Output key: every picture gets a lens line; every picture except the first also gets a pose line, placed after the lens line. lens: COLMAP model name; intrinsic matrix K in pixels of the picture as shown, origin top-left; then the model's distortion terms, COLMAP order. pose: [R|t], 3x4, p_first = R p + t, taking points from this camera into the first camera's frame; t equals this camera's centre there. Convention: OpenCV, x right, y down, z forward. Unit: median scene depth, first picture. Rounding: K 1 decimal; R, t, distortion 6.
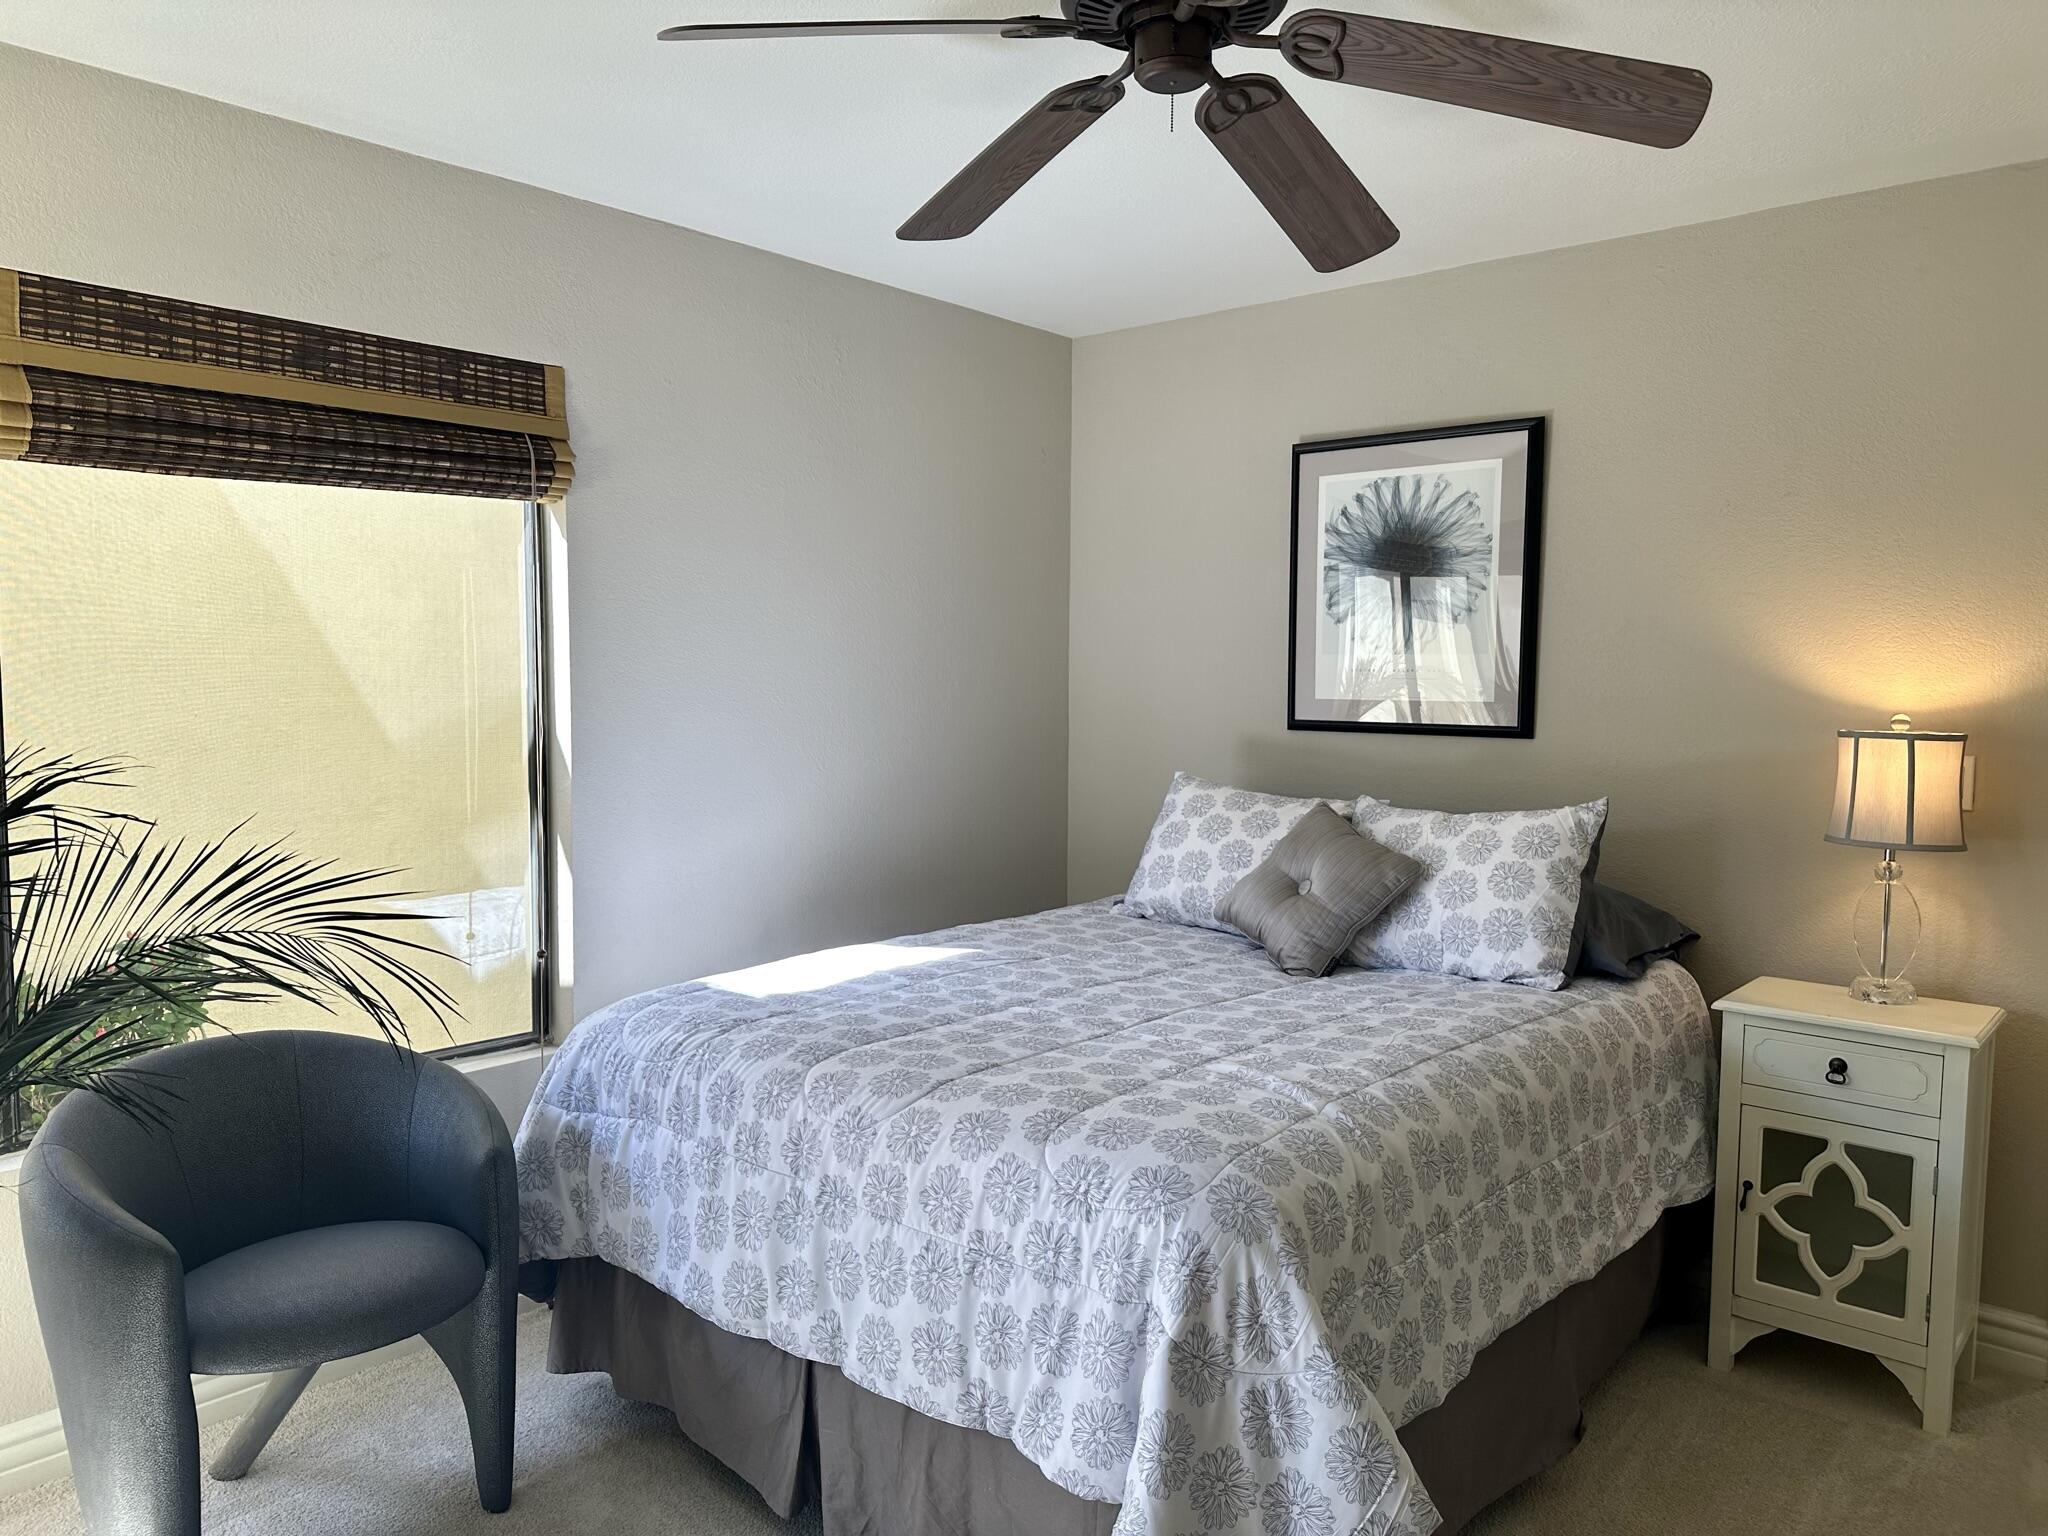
lens RADIAL K [[1425.6, 0, 1028.0], [0, 1425.6, 782.2], [0, 0, 1]] dist [0.113001, -0.143621]
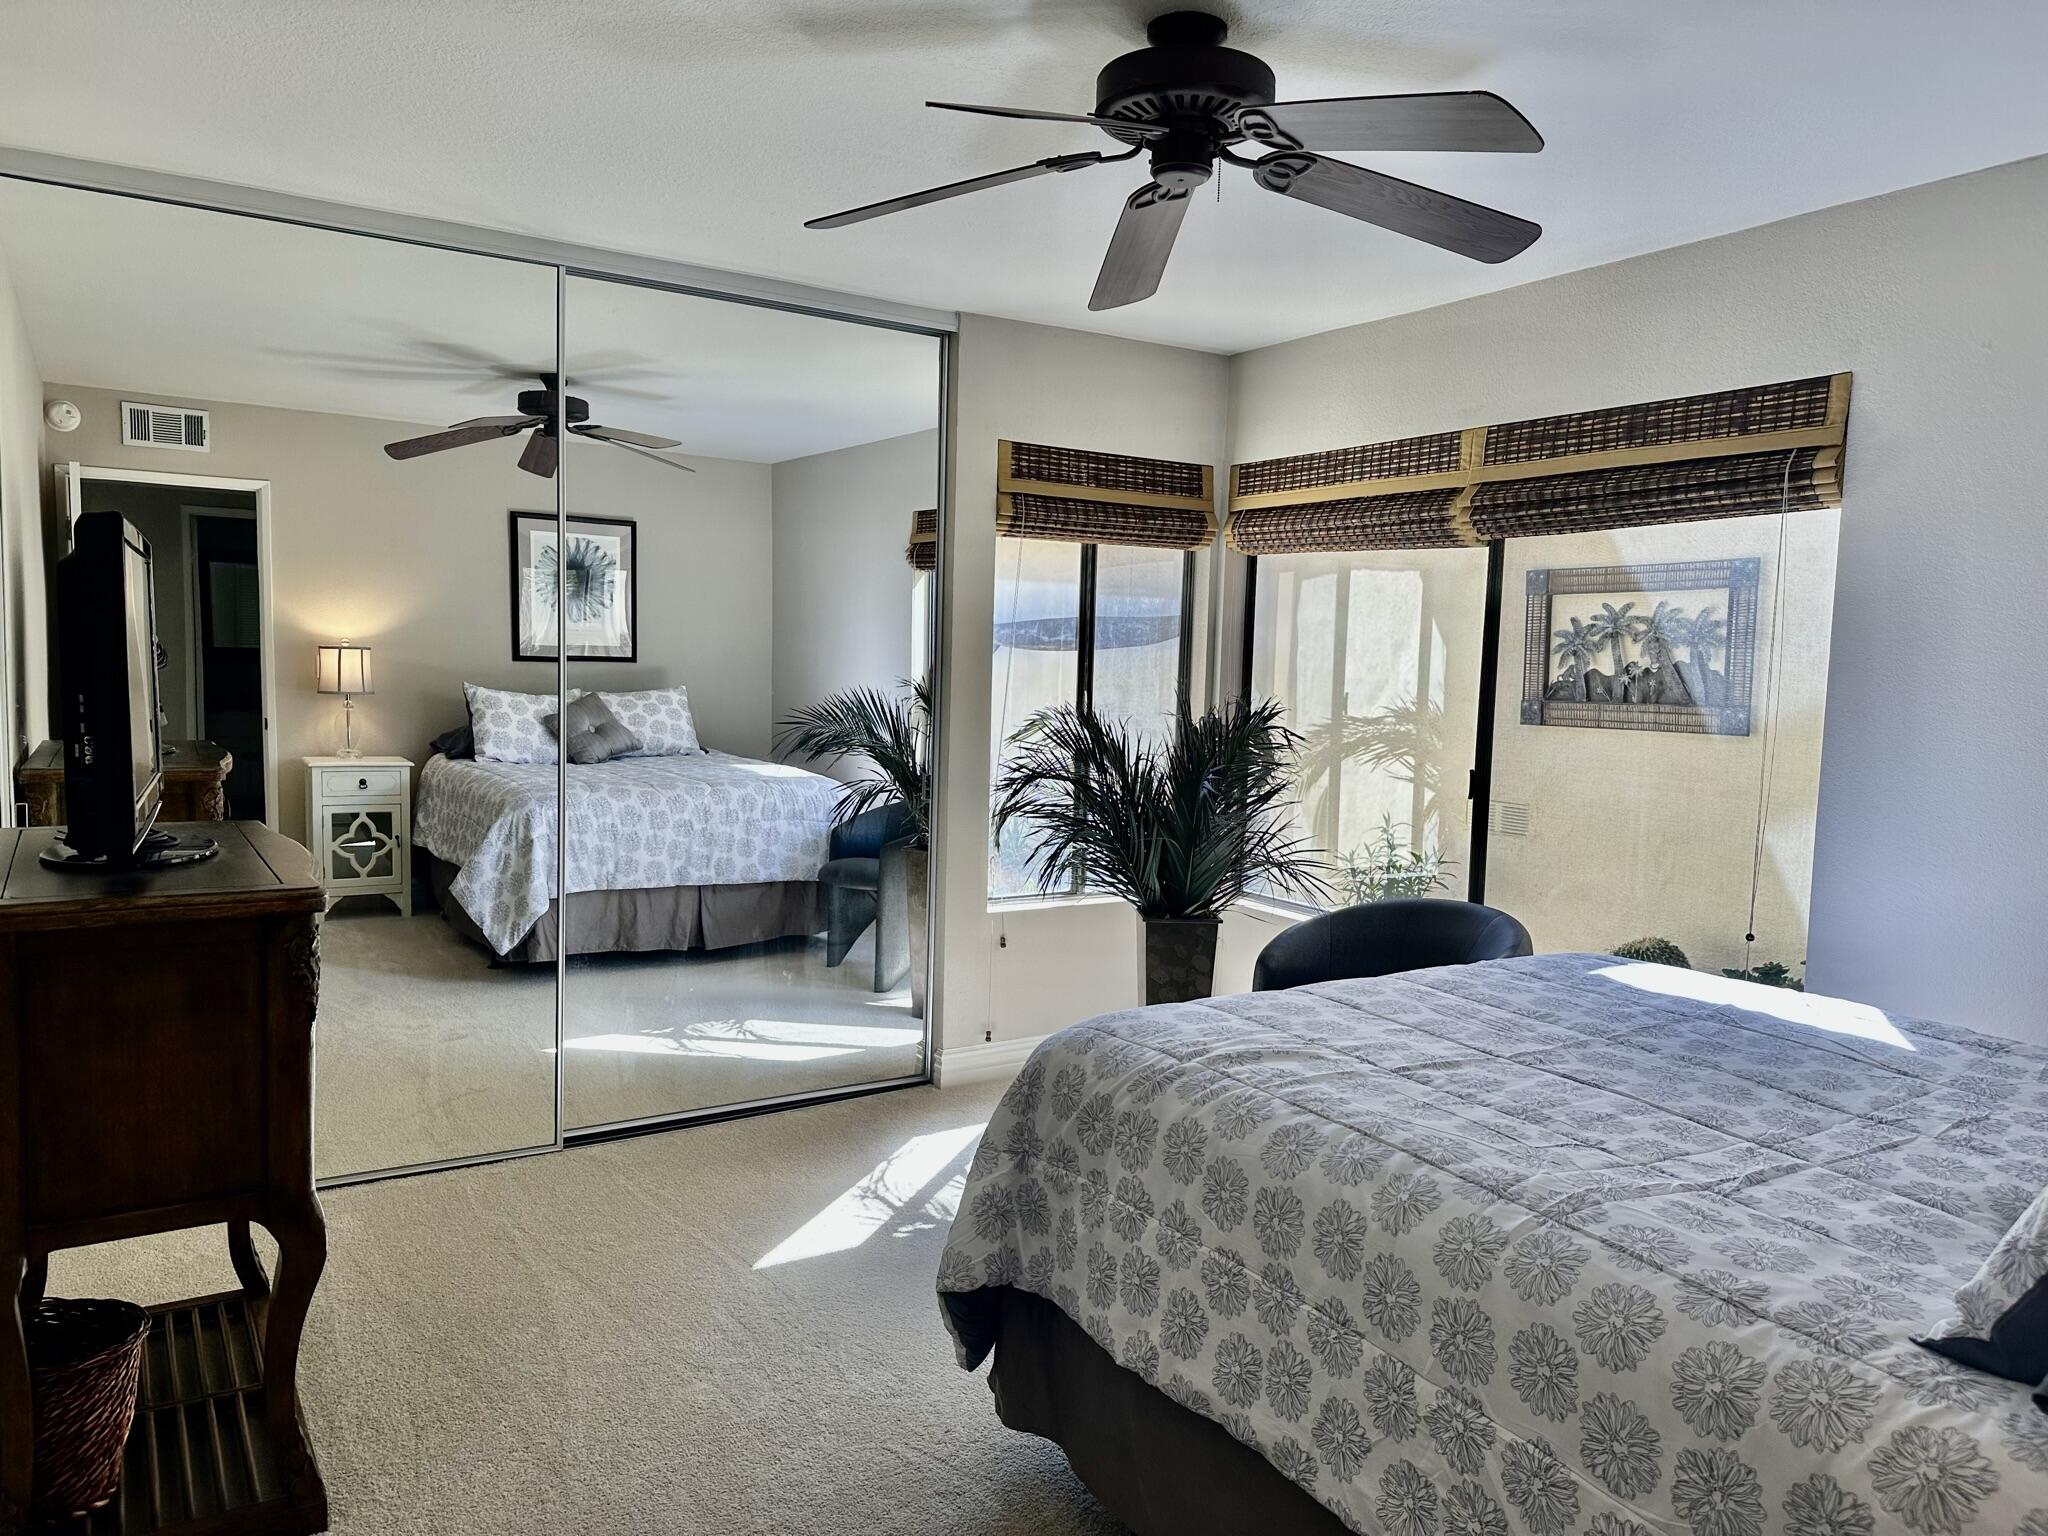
lens RADIAL K [[1425.6, 0, 1028.0], [0, 1425.6, 782.2], [0, 0, 1]] dist [0.113001, -0.143621]
pose [[-0.280934, 0.077474, -0.956595, 0.995679], [-0.106454, 0.988070, 0.111287, -0.068191], [0.953805, 0.133098, -0.269335, 0.919008]]
